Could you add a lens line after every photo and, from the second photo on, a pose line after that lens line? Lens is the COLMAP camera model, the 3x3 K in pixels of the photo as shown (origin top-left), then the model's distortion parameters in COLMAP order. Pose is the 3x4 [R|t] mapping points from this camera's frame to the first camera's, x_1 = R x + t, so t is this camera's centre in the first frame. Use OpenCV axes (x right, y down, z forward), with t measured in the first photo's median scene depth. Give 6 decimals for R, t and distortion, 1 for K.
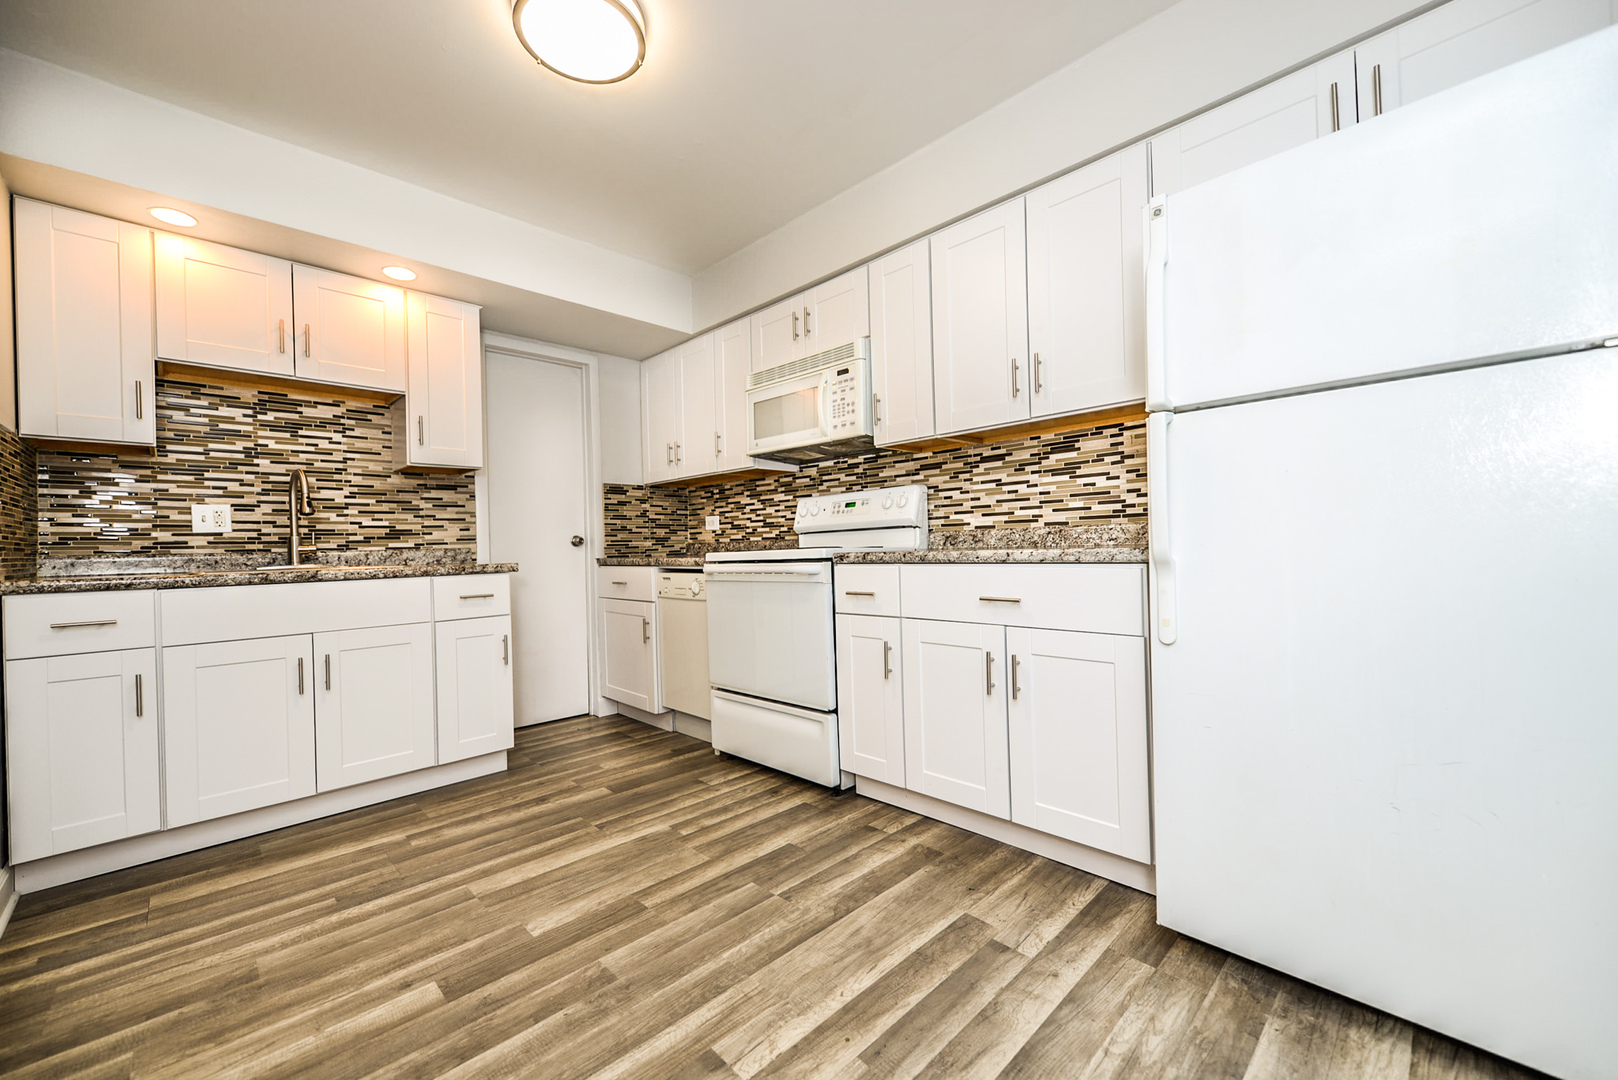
lens RADIAL K [[633.3, 0, 809.6], [0, 633.3, 546.3], [0, 0, 1]] dist [0.006344, -0.001727]
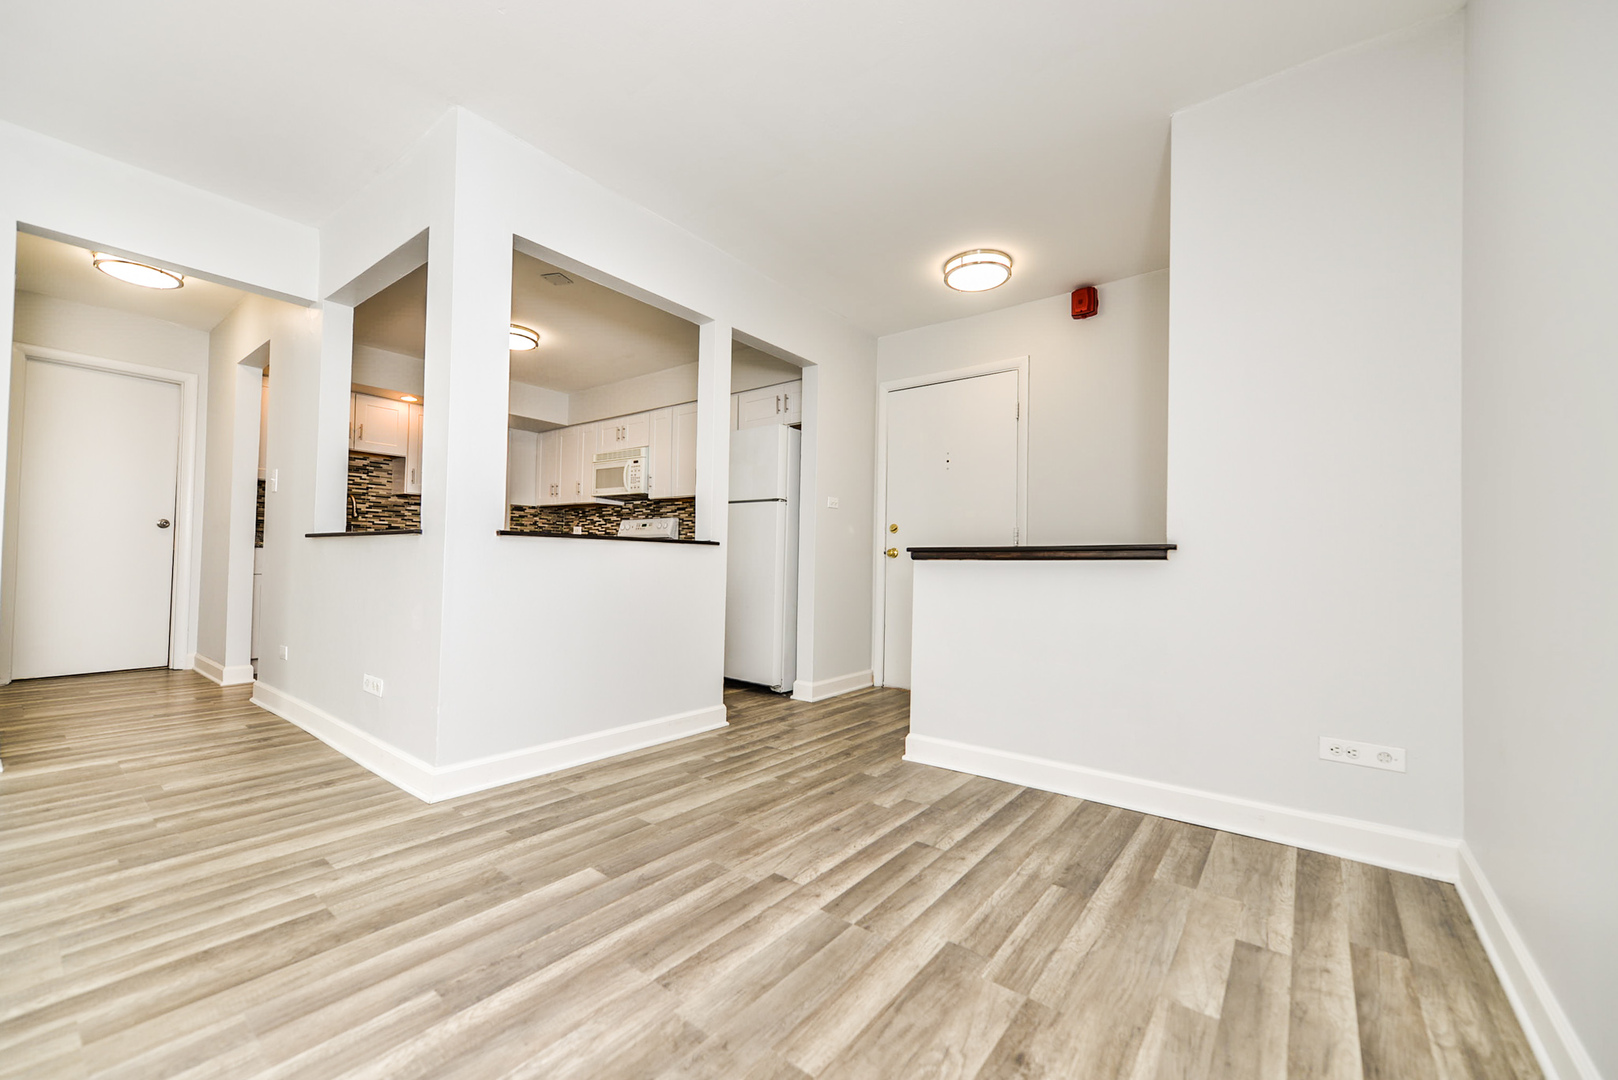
lens RADIAL K [[633.3, 0, 809.6], [0, 633.3, 546.3], [0, 0, 1]] dist [0.006344, -0.001727]
pose [[0.990028, 0.046821, 0.132863, 0.355460], [-0.044453, 0.998796, -0.020732, 0.018543], [-0.133674, 0.014619, 0.990918, -1.135281]]
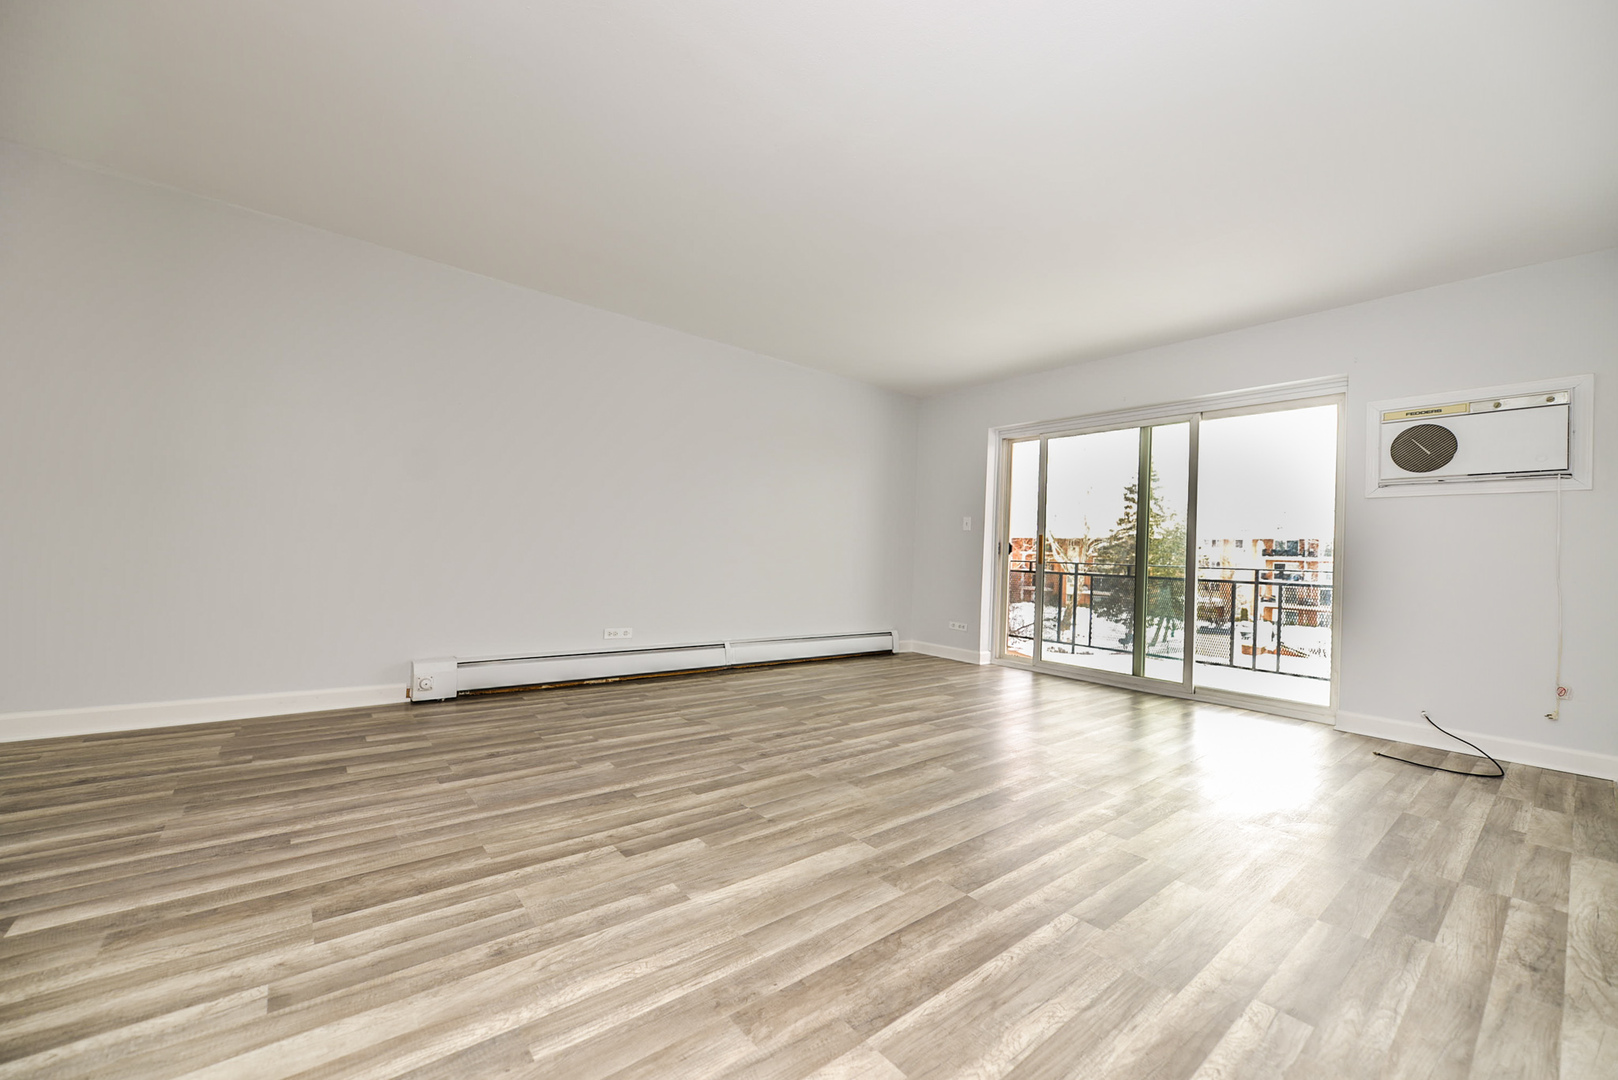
lens RADIAL K [[633.3, 0, 809.6], [0, 633.3, 546.3], [0, 0, 1]] dist [0.006344, -0.001727]
pose [[-0.996210, -0.012854, 0.086025, -0.463838], [-0.014689, 0.999677, -0.020732, 0.032521], [-0.085731, -0.021917, -0.996077, 0.026803]]
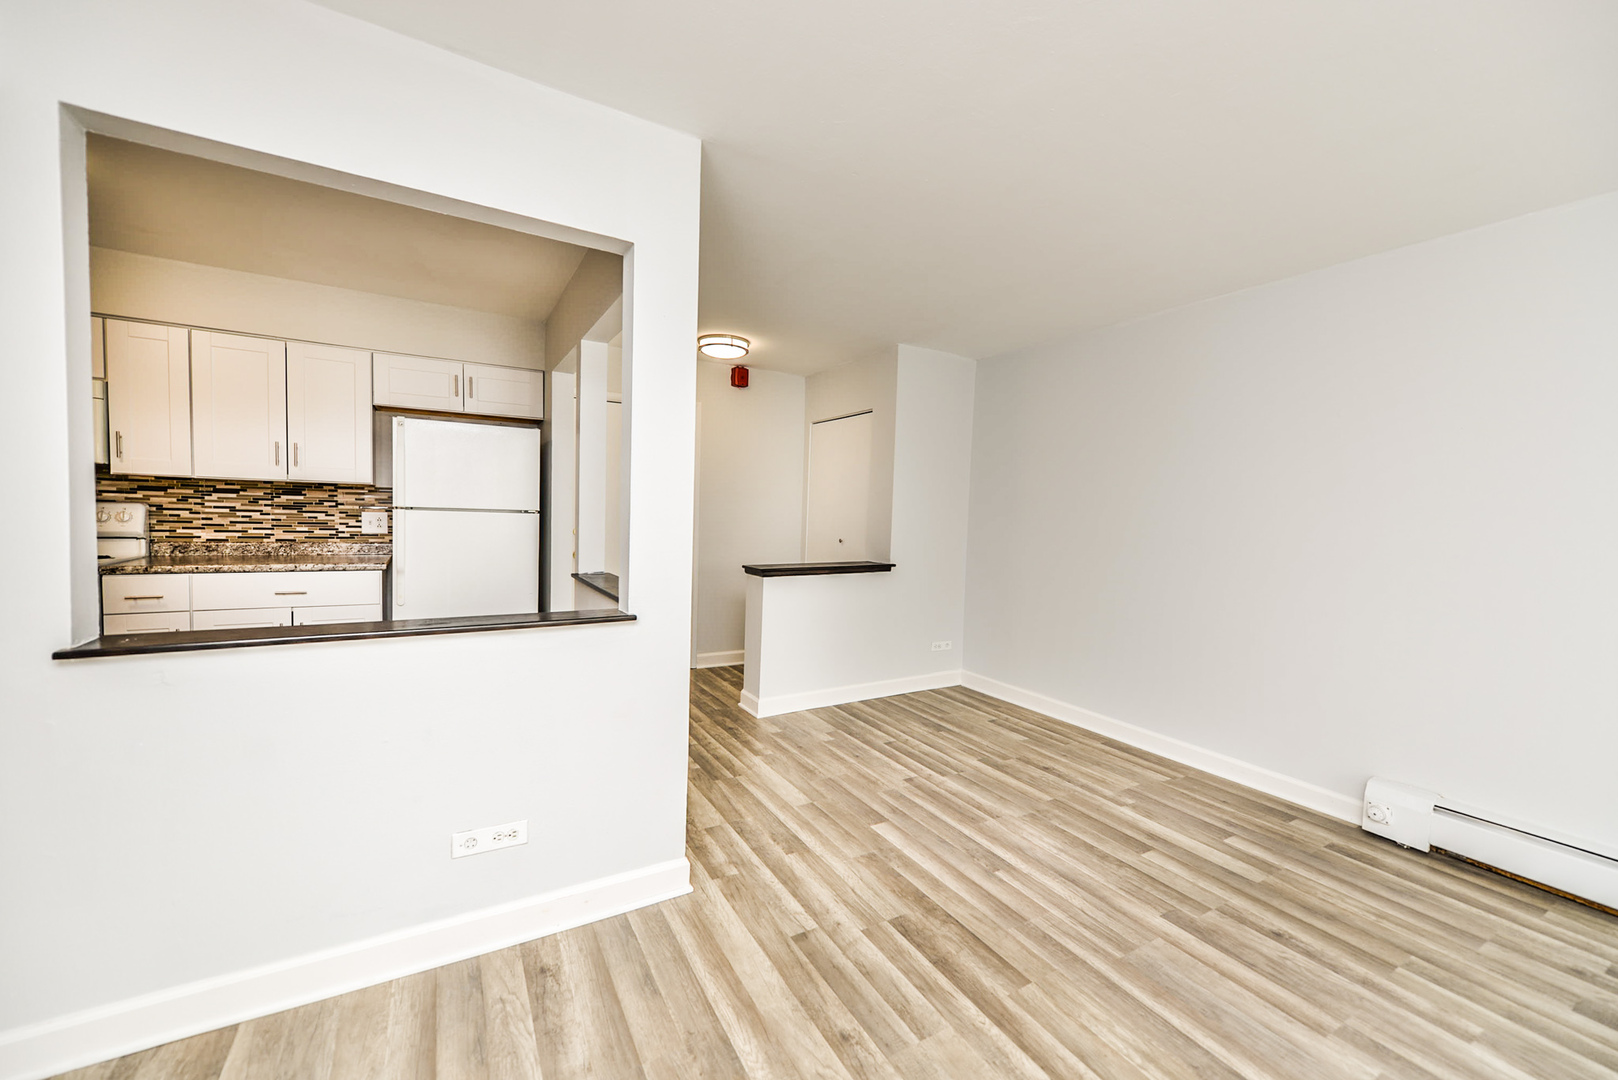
lens RADIAL K [[633.3, 0, 809.6], [0, 633.3, 546.3], [0, 0, 1]] dist [0.006344, -0.001727]
pose [[0.244176, -0.019587, 0.969533, -0.736259], [-0.040723, 0.998707, 0.030432, -0.109633], [-0.968876, -0.046913, 0.243062, -0.569849]]
